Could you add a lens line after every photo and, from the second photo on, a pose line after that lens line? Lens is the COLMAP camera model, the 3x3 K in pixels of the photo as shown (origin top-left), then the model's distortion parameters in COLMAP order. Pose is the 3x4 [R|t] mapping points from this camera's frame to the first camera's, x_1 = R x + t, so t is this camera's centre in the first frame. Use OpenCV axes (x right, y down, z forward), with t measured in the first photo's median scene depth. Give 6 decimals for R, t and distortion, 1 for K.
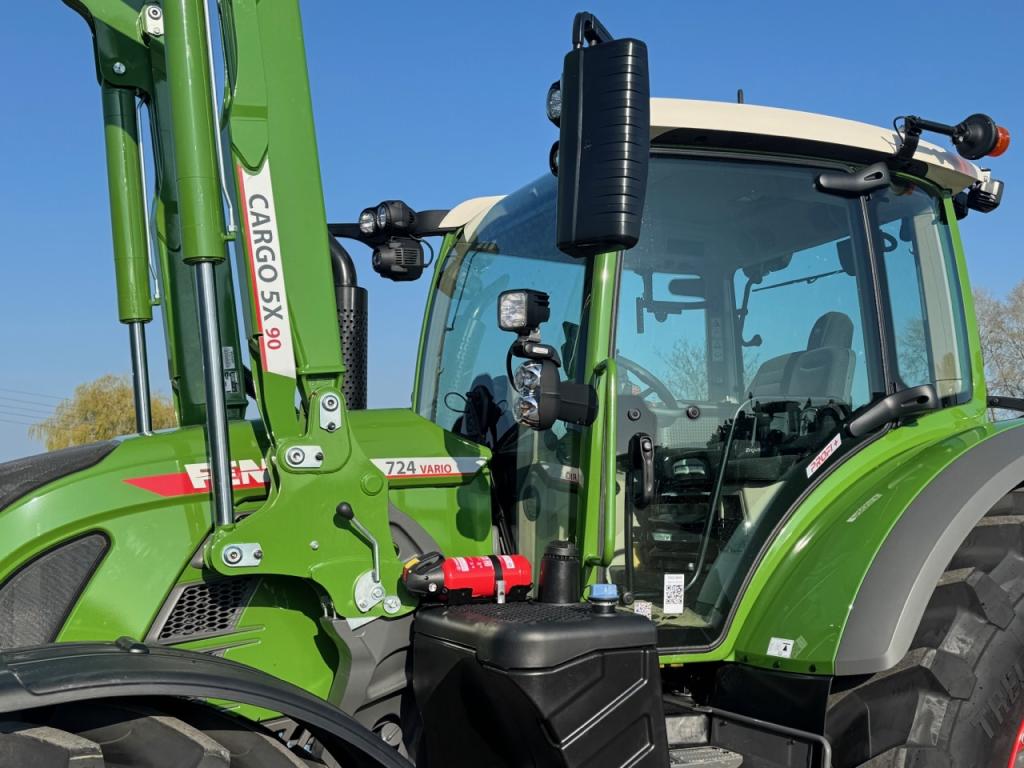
lens RADIAL K [[1182.4, 0, 545.4], [0, 1182.4, 404.9], [0, 0, 1]] dist [0.193194, -0.496209]
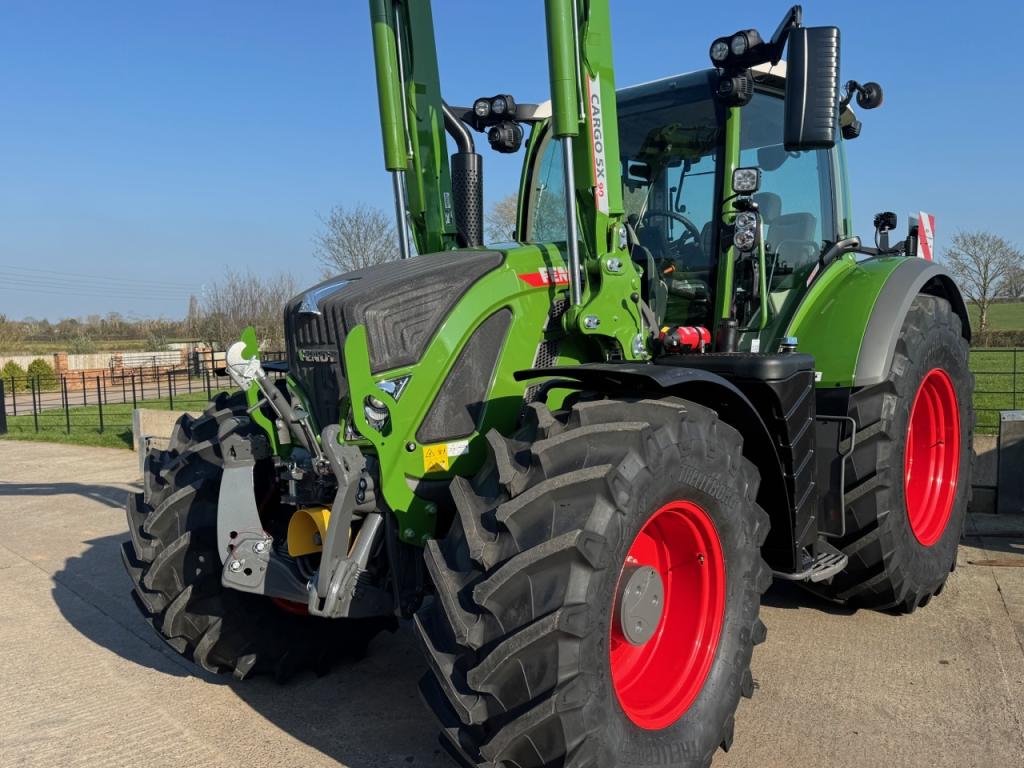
lens RADIAL K [[900.8, 0, 548.7], [0, 900.8, 430.8], [0, 0, 1]] dist [0.136663, -0.163947]
pose [[0.920816, -0.037993, 0.388143, -0.670621], [-0.032658, 0.984236, 0.173818, 0.047178], [-0.388628, -0.172731, 0.905059, -0.131923]]
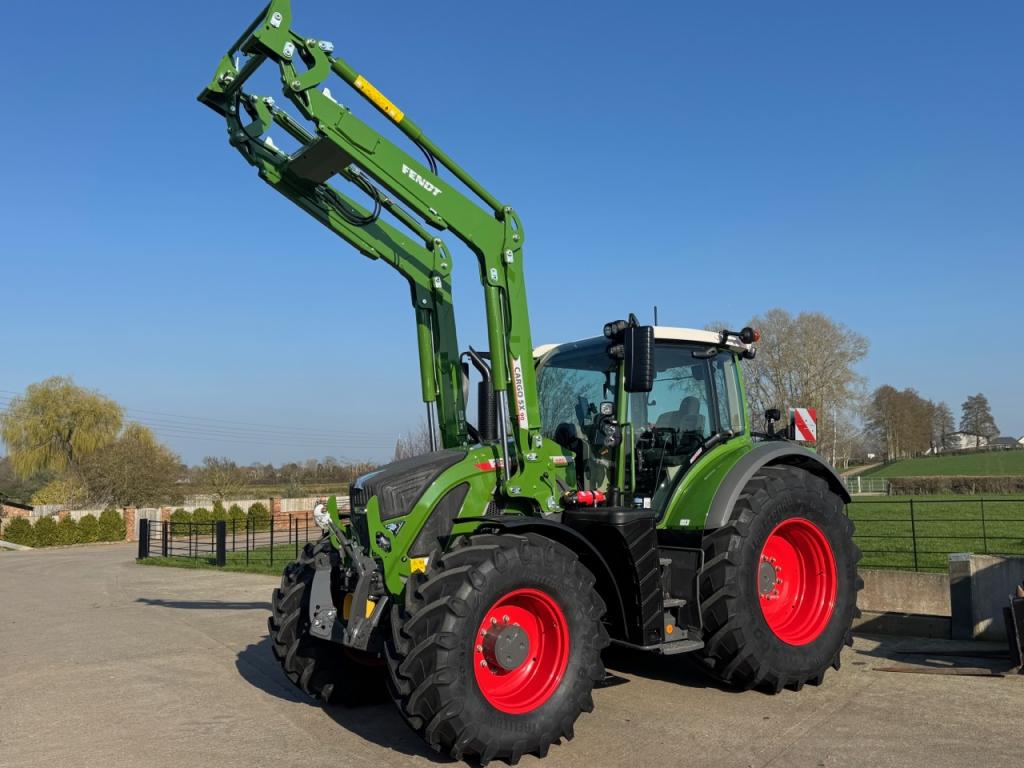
lens RADIAL K [[988.3, 0, 536.4], [0, 988.3, 388.7], [0, 0, 1]] dist [0.096252, -0.014065]
pose [[0.986814, 0.010039, 0.161547, -0.498237], [-0.008745, 0.999924, -0.008721, -0.087646], [-0.161623, 0.007193, 0.986826, -1.191689]]
